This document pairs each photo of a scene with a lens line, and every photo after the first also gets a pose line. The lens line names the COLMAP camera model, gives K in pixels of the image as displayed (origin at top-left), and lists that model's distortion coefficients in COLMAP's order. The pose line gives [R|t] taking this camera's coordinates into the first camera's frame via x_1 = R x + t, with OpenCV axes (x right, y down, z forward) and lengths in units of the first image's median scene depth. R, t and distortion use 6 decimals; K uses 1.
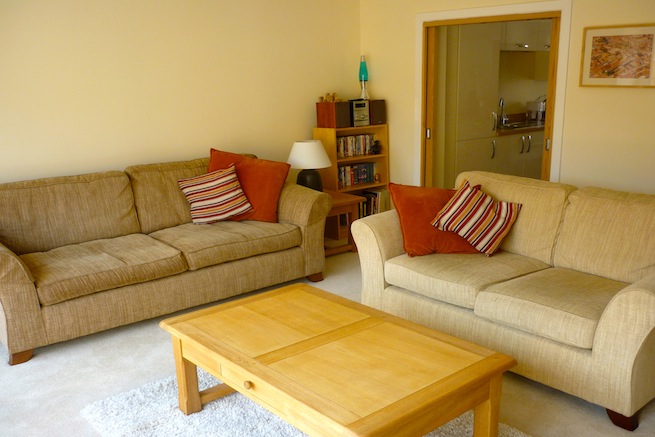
lens RADIAL K [[654.0, 0, 329.3], [0, 654.0, 251.3], [0, 0, 1]] dist [-0.082511, 0.096869]
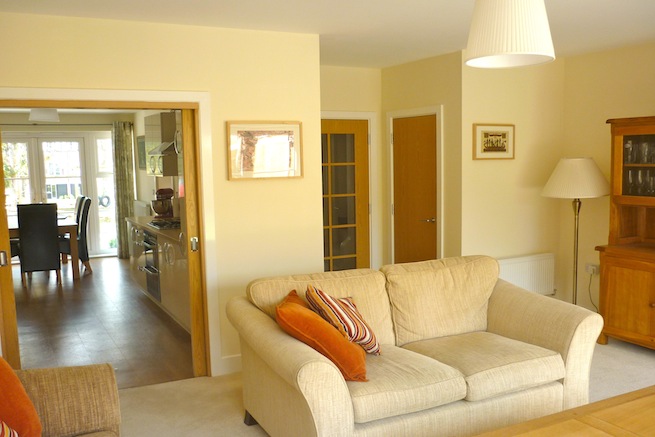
lens RADIAL K [[654.0, 0, 329.3], [0, 654.0, 251.3], [0, 0, 1]] dist [-0.082511, 0.096869]
pose [[0.233550, -0.122336, 0.964618, -0.541814], [0.275985, 0.959594, 0.054879, -0.169920], [-0.932355, 0.253403, 0.257877, 0.651907]]
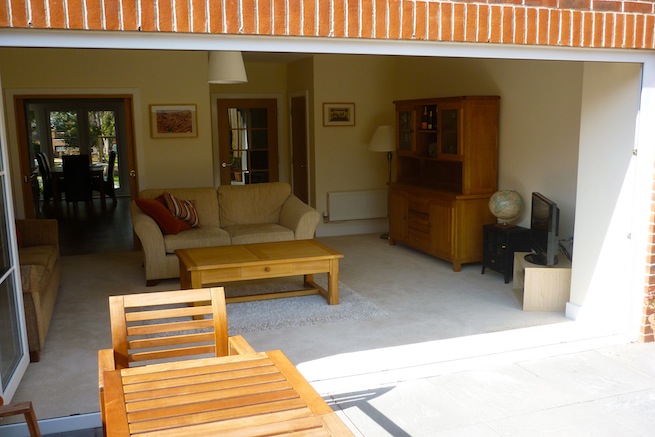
lens RADIAL K [[654.0, 0, 329.3], [0, 654.0, 251.3], [0, 0, 1]] dist [-0.082511, 0.096869]
pose [[0.356630, -0.168133, 0.918992, -1.081514], [0.258060, 0.963130, 0.076064, 0.020040], [-0.897898, 0.210028, 0.386869, -0.012290]]
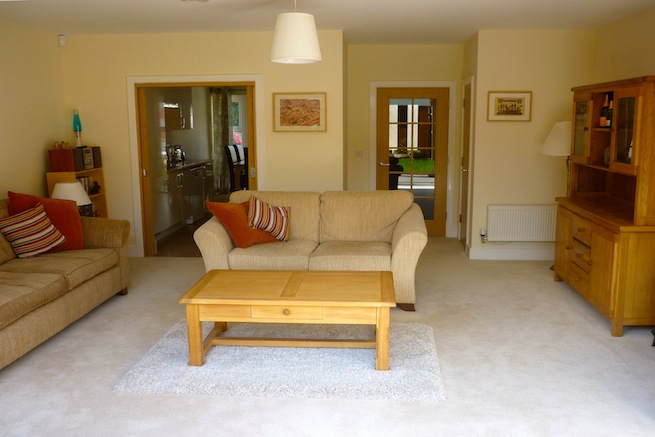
lens RADIAL K [[654.0, 0, 329.3], [0, 654.0, 251.3], [0, 0, 1]] dist [-0.082511, 0.096869]
pose [[0.704528, -0.126102, 0.698383, -0.613080], [0.183874, 0.982917, -0.008014, 0.049602], [-0.685442, 0.134061, 0.715679, -0.120772]]
